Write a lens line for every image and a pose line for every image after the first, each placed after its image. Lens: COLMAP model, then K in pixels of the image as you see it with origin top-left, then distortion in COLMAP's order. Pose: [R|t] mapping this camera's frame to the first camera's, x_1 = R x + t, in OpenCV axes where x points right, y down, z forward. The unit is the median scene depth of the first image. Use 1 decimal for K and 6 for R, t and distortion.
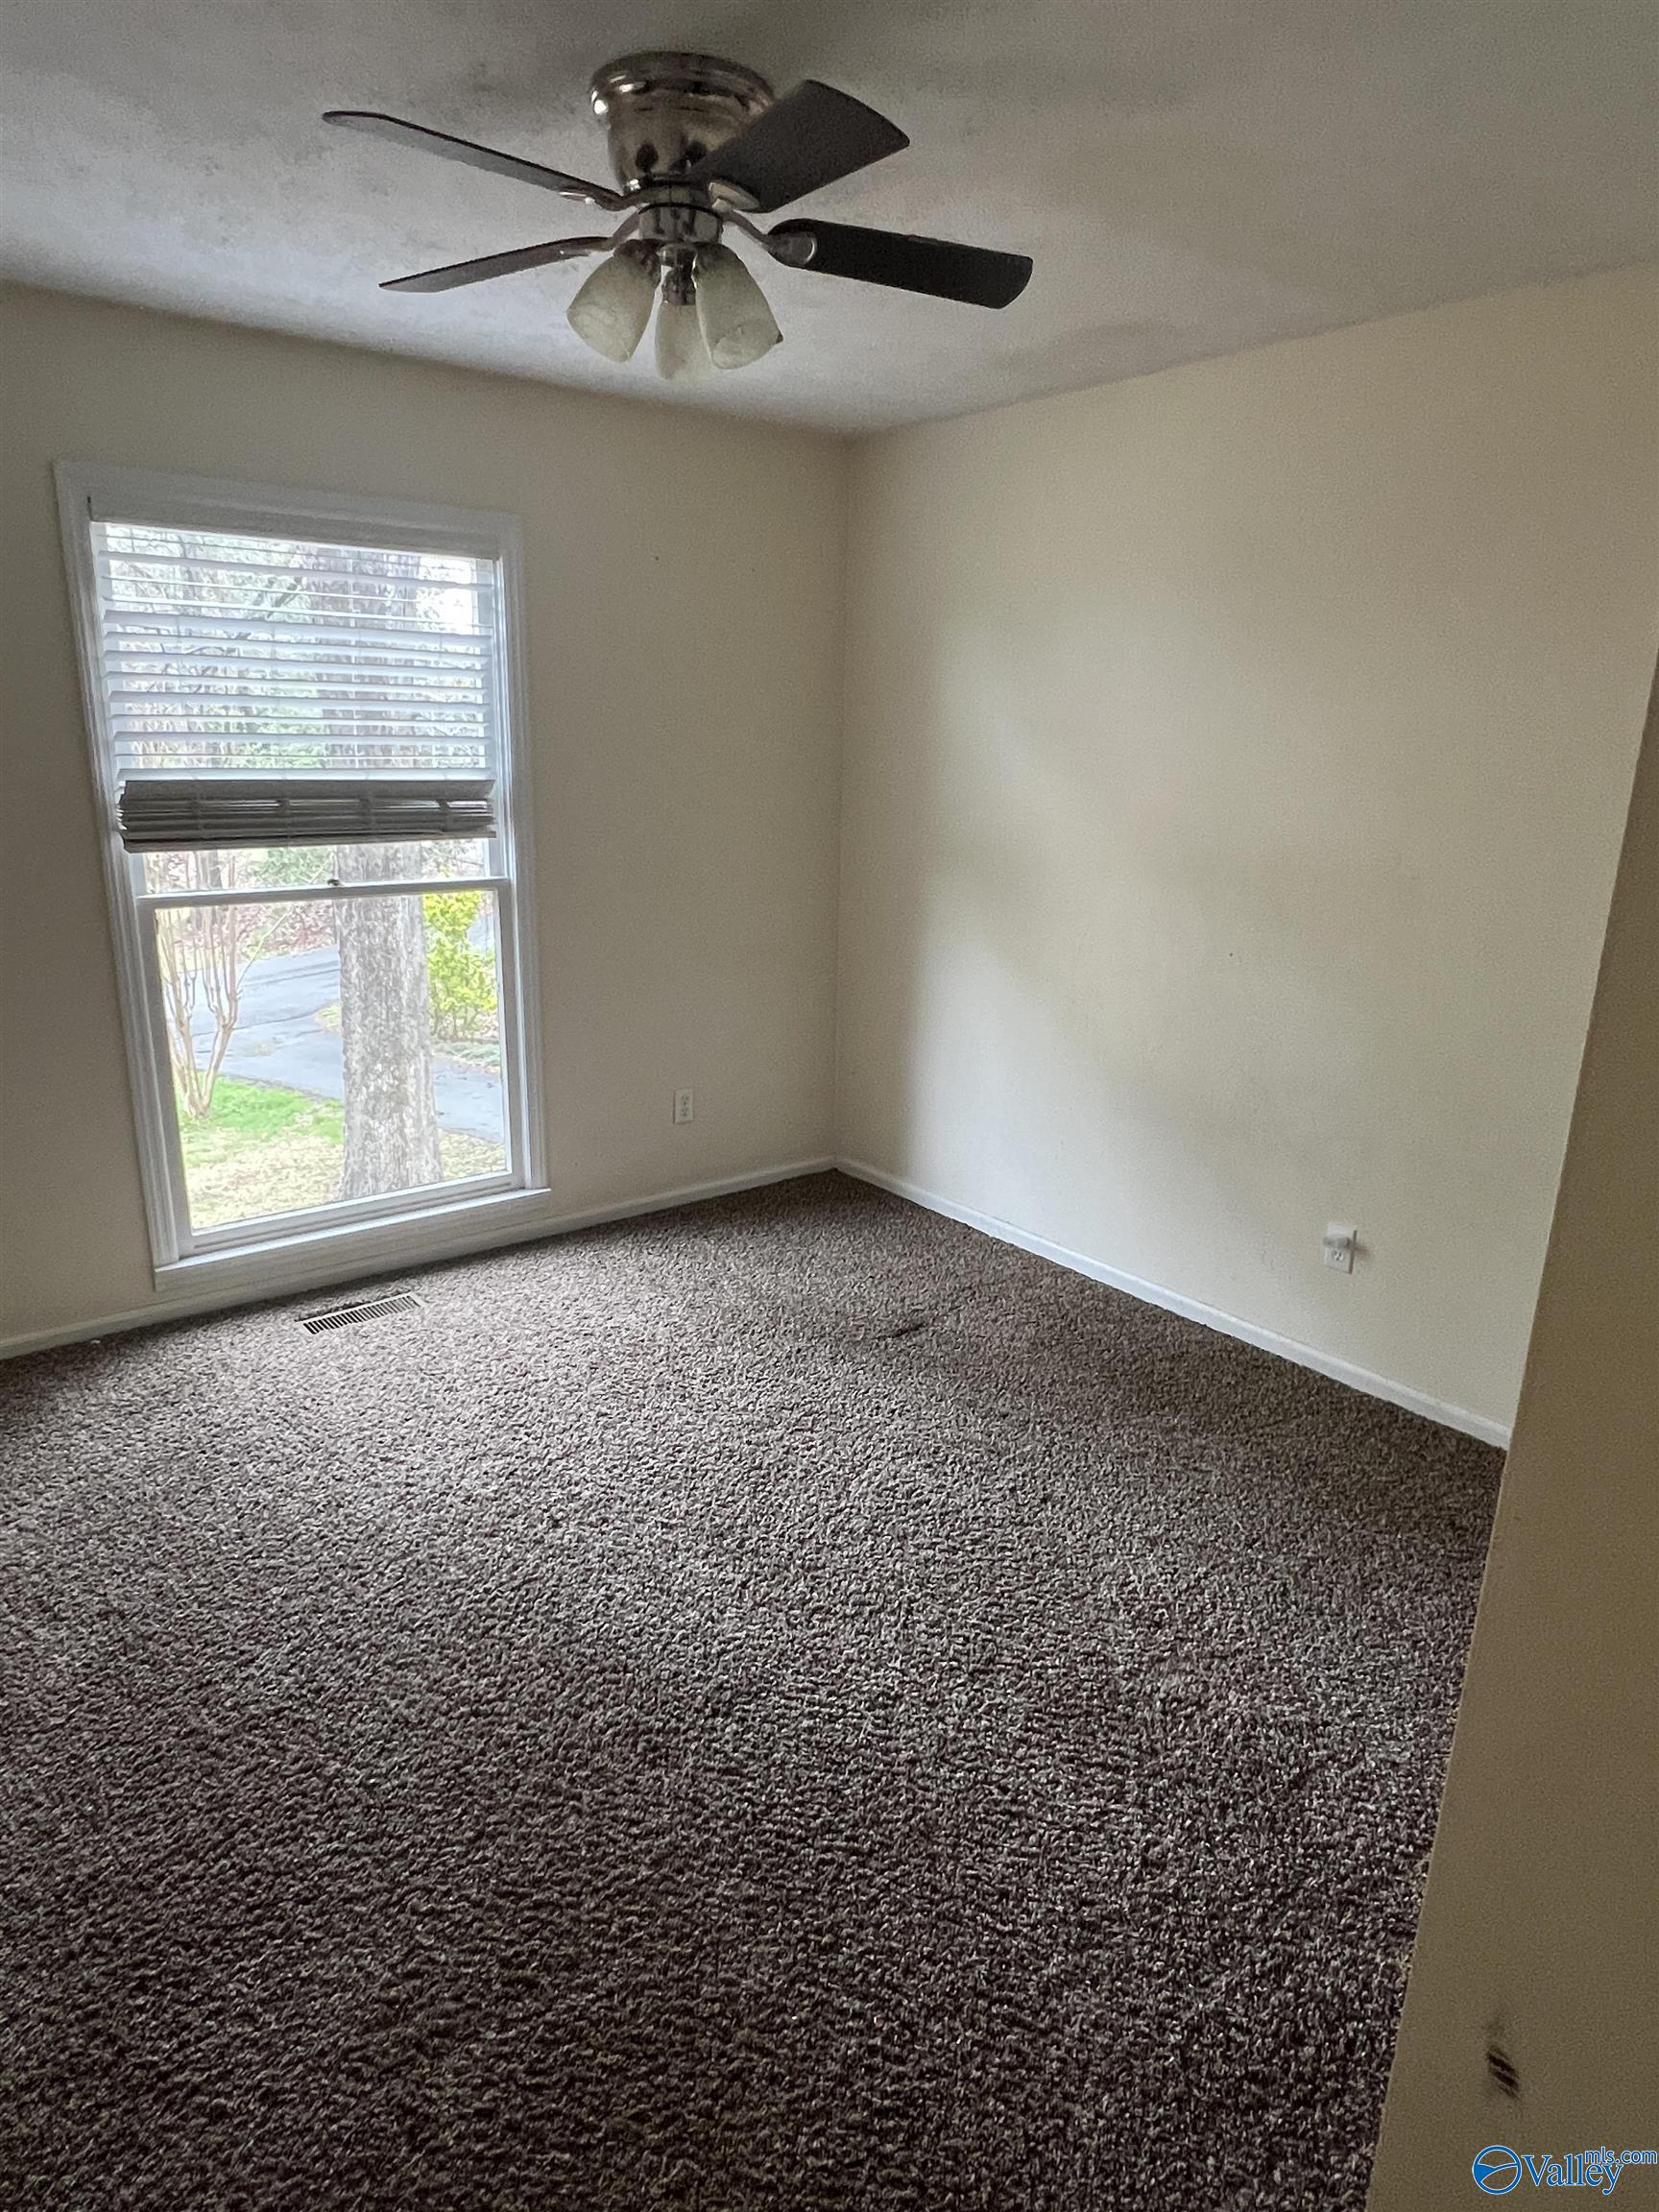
lens RADIAL K [[1312.0, 0, 829.5], [0, 1312.0, 1106.0], [0, 0, 1]] dist [-0.001678, 0.000243]
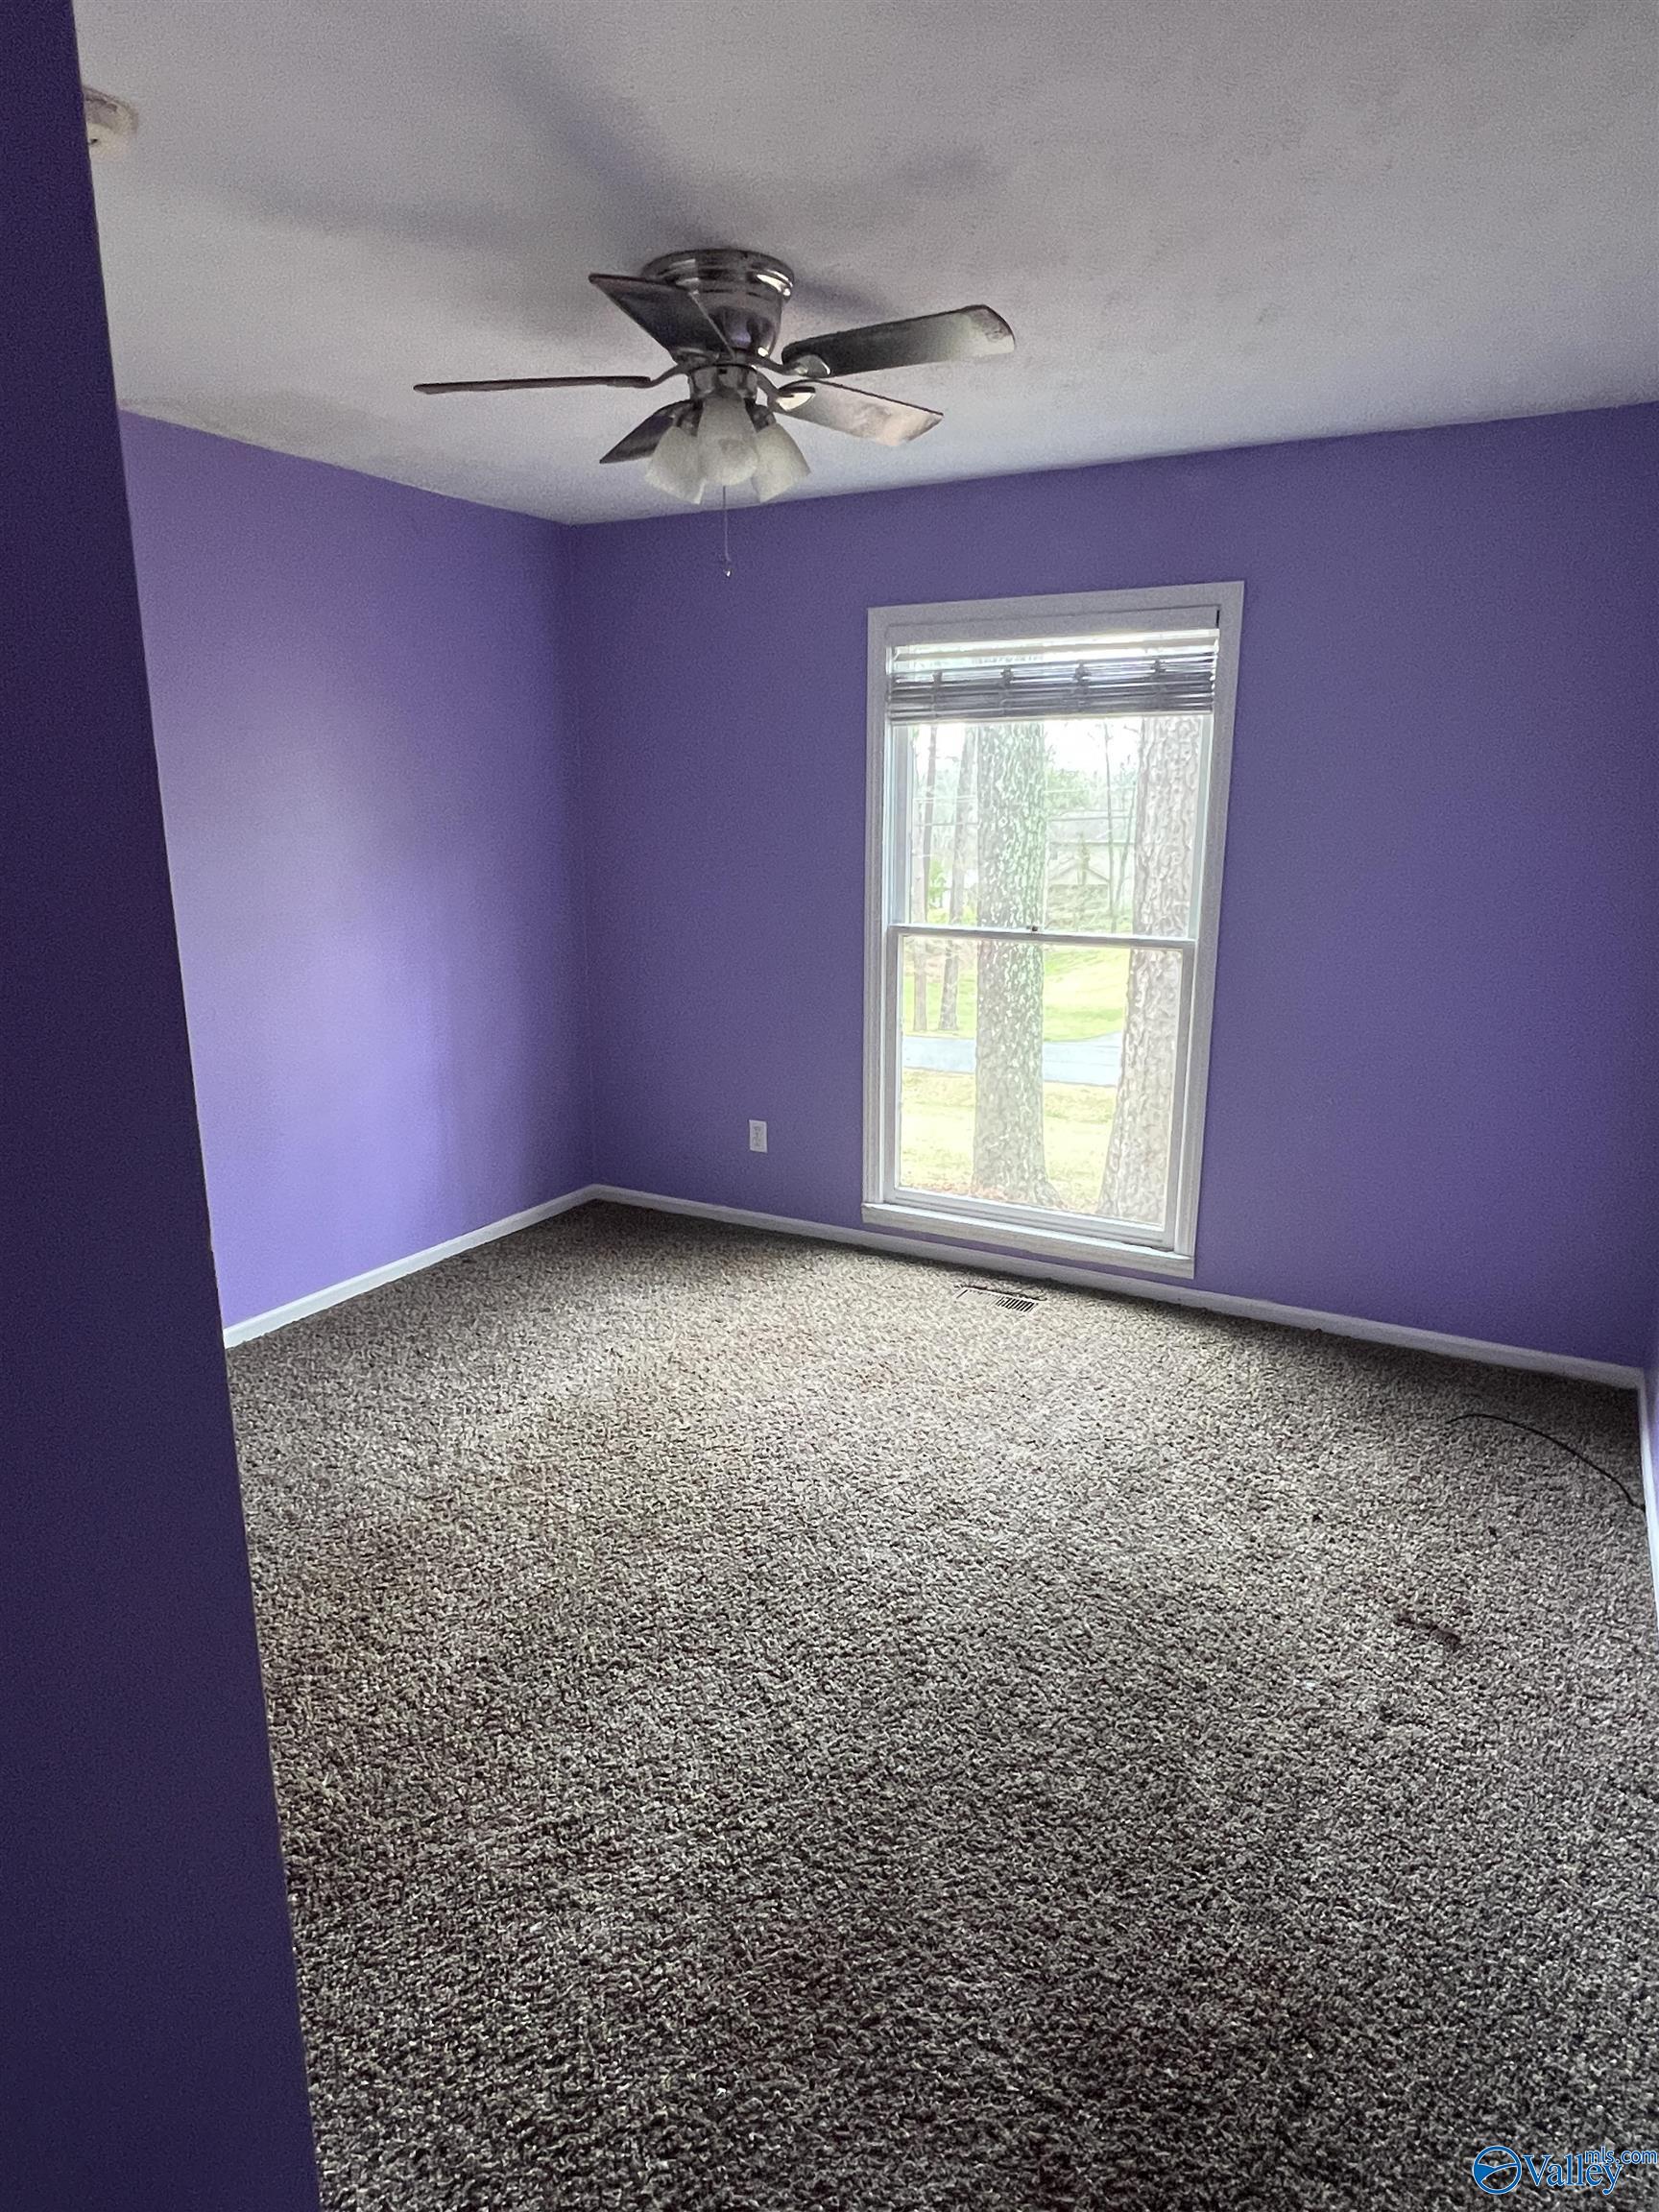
lens RADIAL K [[1312.0, 0, 829.5], [0, 1312.0, 1106.0], [0, 0, 1]] dist [-0.001678, 0.000243]
pose [[0.397890, 0.210194, -0.893029, 0.615275], [-0.241149, 0.963134, 0.119251, -0.115647], [0.885172, 0.167905, 0.433910, 0.371308]]
